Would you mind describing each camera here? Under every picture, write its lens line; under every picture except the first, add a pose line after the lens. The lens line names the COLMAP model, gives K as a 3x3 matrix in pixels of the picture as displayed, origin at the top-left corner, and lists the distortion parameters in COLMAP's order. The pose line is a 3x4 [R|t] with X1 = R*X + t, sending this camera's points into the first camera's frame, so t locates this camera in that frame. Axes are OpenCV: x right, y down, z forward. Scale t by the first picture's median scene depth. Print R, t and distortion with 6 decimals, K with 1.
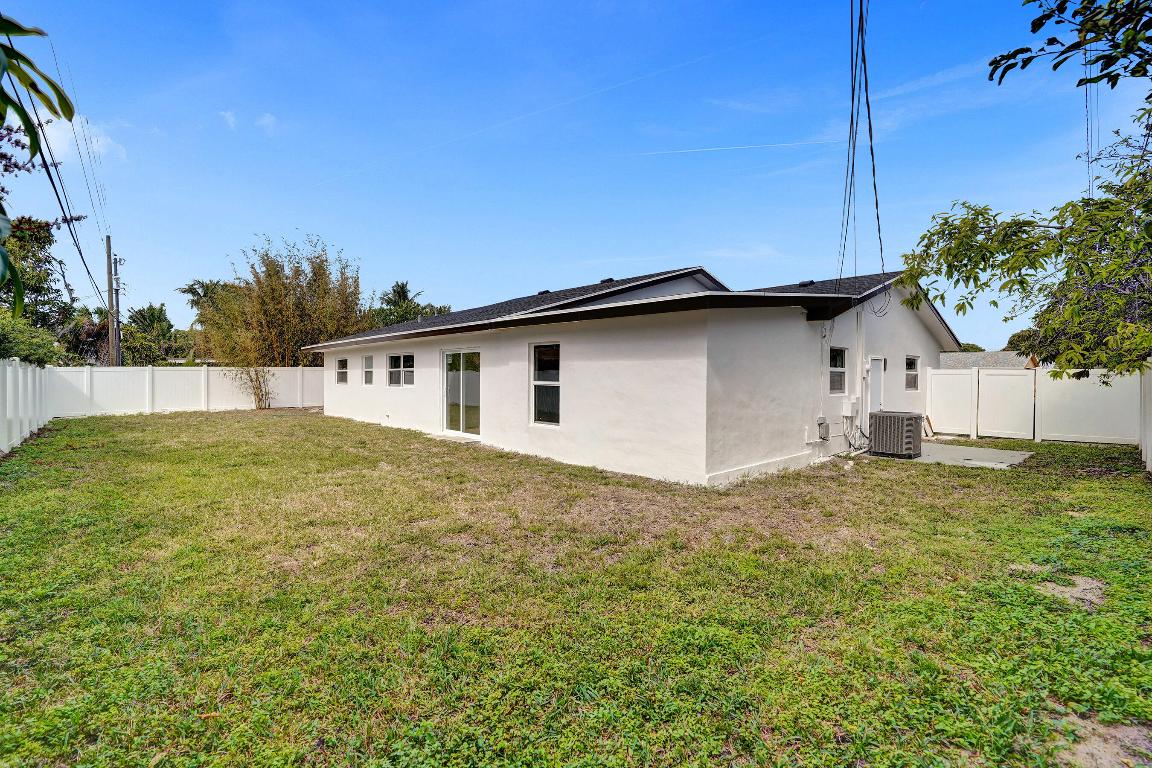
lens RADIAL K [[558.4, 0, 574.2], [0, 558.4, 379.7], [0, 0, 1]] dist [-0.052536, 0.032829]
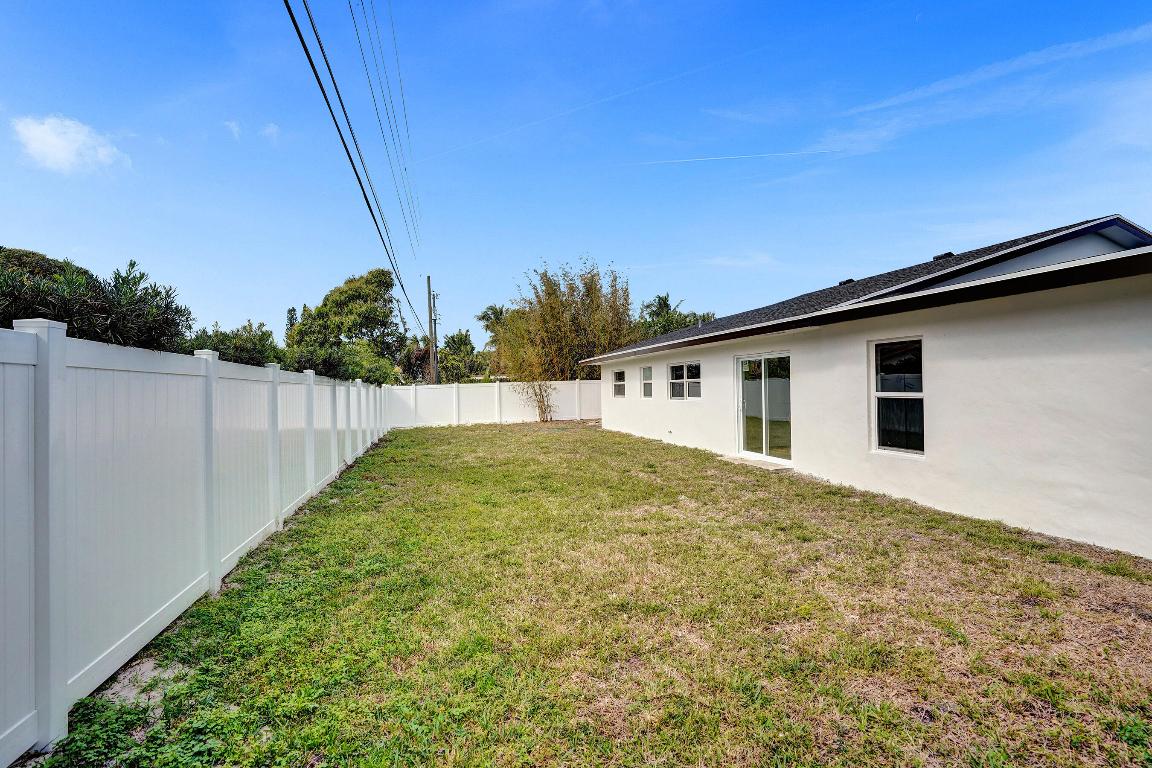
lens RADIAL K [[526.9, 0, 576.0], [0, 526.9, 384.0], [0, 0, 1]] dist [0.016617, 0.000144]
pose [[0.900634, -0.024006, -0.433914, -0.085976], [0.020937, 0.999711, -0.011853, -0.005449], [0.434073, 0.001590, 0.900876, 0.136292]]
